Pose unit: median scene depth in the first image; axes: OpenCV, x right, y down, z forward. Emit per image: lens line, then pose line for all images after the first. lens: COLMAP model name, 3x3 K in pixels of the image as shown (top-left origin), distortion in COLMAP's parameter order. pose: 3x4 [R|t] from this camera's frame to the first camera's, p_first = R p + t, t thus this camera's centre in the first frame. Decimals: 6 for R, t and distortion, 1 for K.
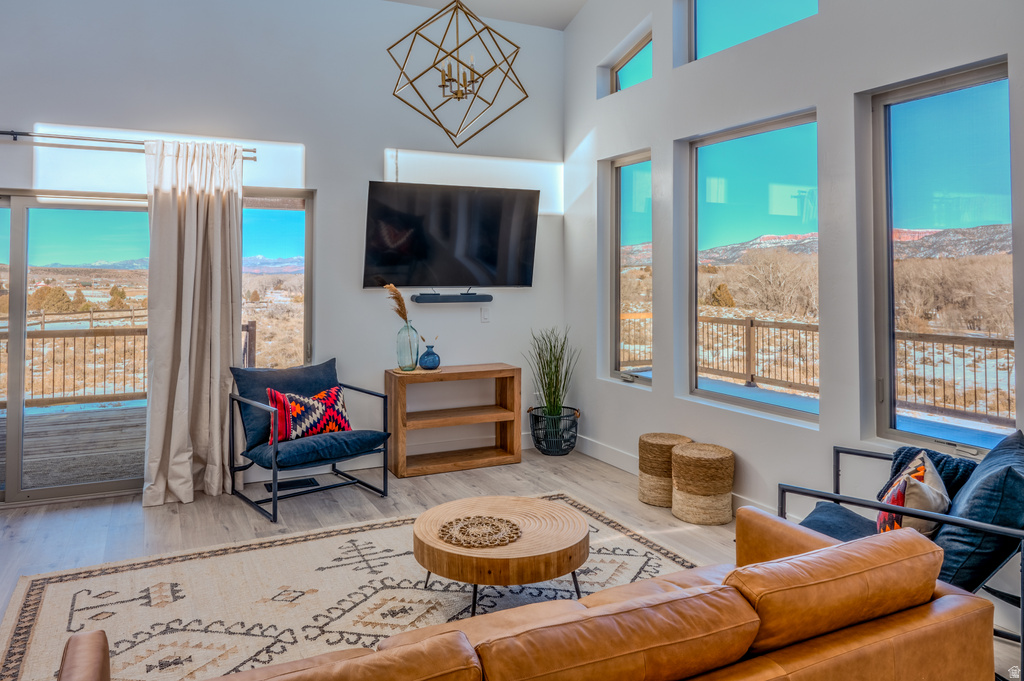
lens RADIAL K [[688.9, 0, 473.1], [0, 688.9, 266.3], [0, 0, 1]] dist [-0.006515, -0.005291]
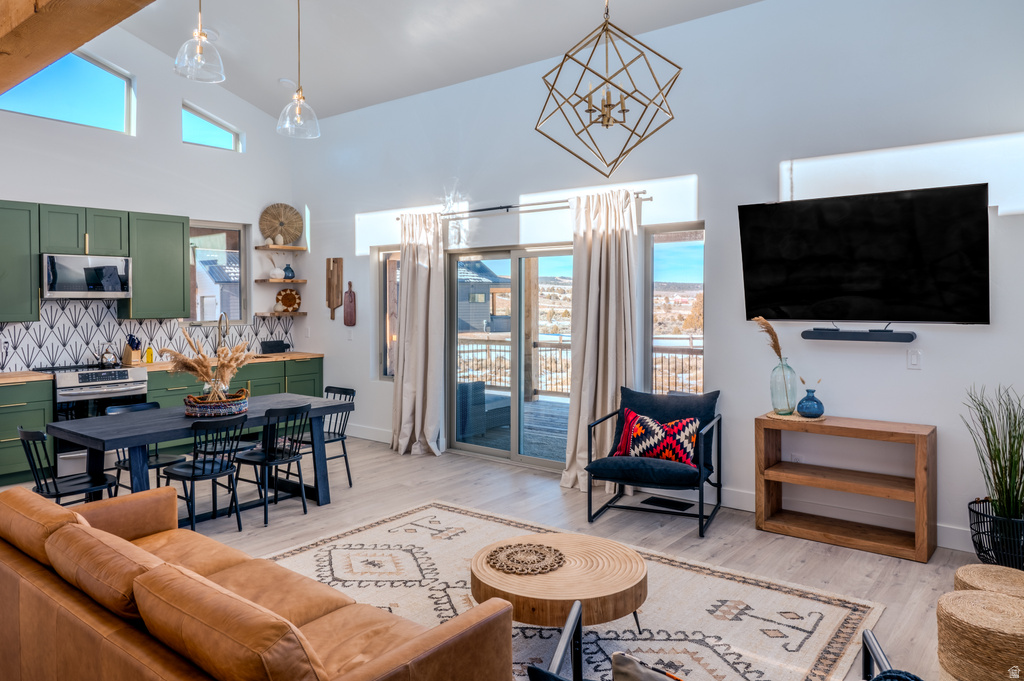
lens RADIAL K [[688.9, 0, 520.8], [0, 688.9, 304.8], [0, 0, 1]] dist [-0.006515, -0.005291]
pose [[0.460008, 0.008885, -0.887870, 0.599198], [0.016230, 0.999699, 0.018412, -0.012510], [0.887766, -0.022880, 0.459726, 0.335605]]
